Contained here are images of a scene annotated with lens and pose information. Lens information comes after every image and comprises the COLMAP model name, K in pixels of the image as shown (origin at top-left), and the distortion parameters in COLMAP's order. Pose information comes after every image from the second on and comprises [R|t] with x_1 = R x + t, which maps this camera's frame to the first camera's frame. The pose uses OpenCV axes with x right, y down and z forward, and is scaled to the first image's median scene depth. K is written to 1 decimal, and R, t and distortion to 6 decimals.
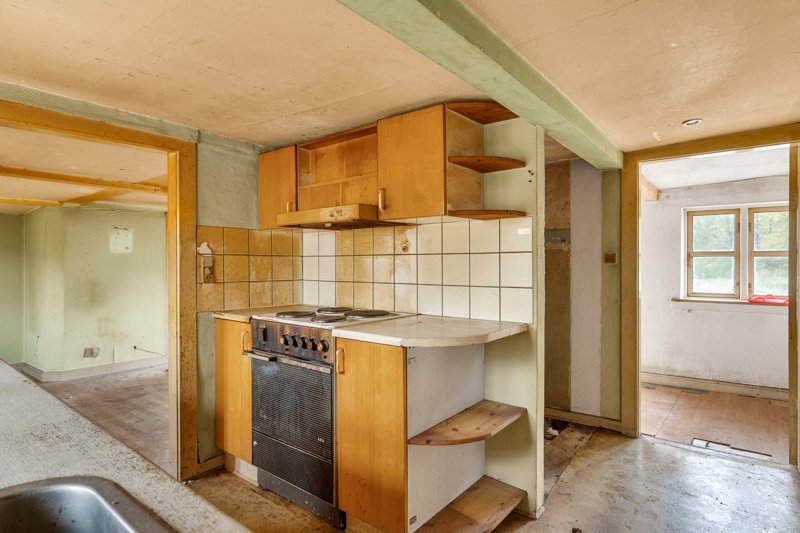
lens RADIAL K [[425.9, 0, 400.0], [0, 425.9, 266.5], [0, 0, 1]] dist [-0.001863, -0.000129]
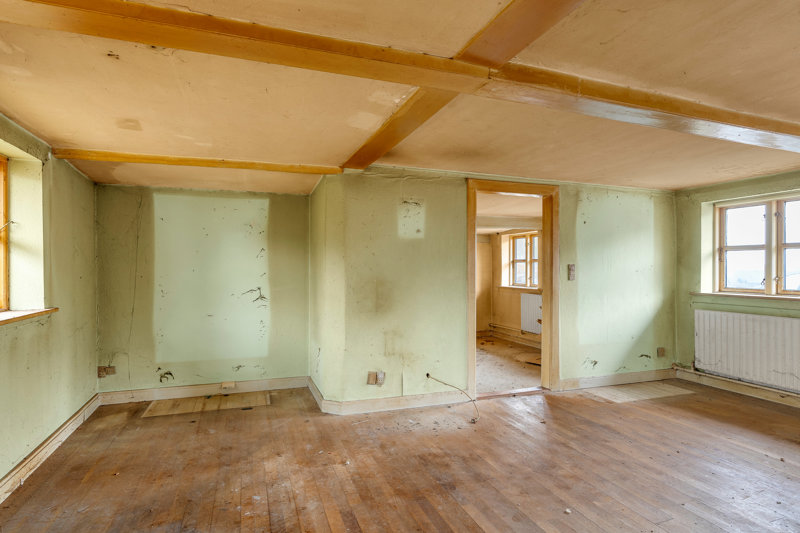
lens RADIAL K [[425.9, 0, 400.0], [0, 425.9, 266.5], [0, 0, 1]] dist [-0.001863, -0.000129]
pose [[0.840723, 0.004604, -0.541447, -0.307053], [-0.004717, 0.999988, 0.001179, 0.014687], [0.541446, 0.001563, 0.840734, 0.423063]]
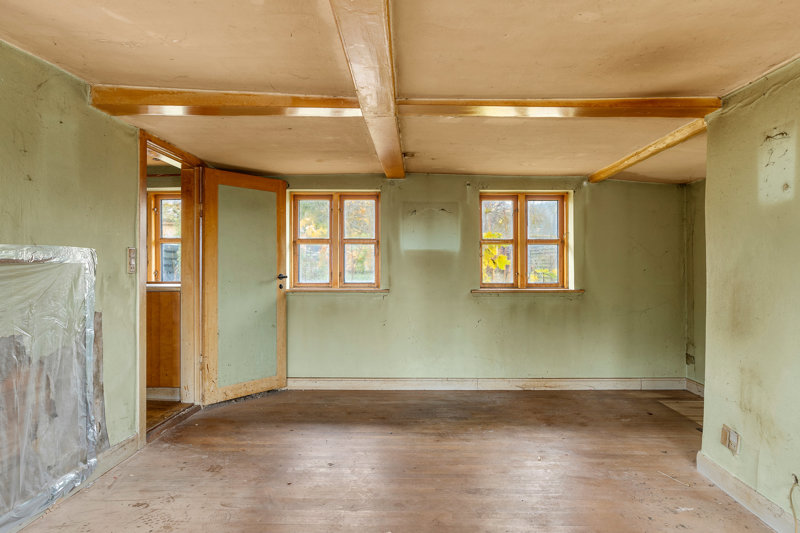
lens RADIAL K [[522.0, 0, 397.5], [0, 522.0, 264.4], [0, 0, 1]] dist [0.003165, 0.001651]
pose [[-0.808147, 0.007231, -0.588936, -0.133852], [0.006892, 0.999972, 0.002819, 0.018547], [0.588940, -0.001781, -0.808175, 1.228122]]
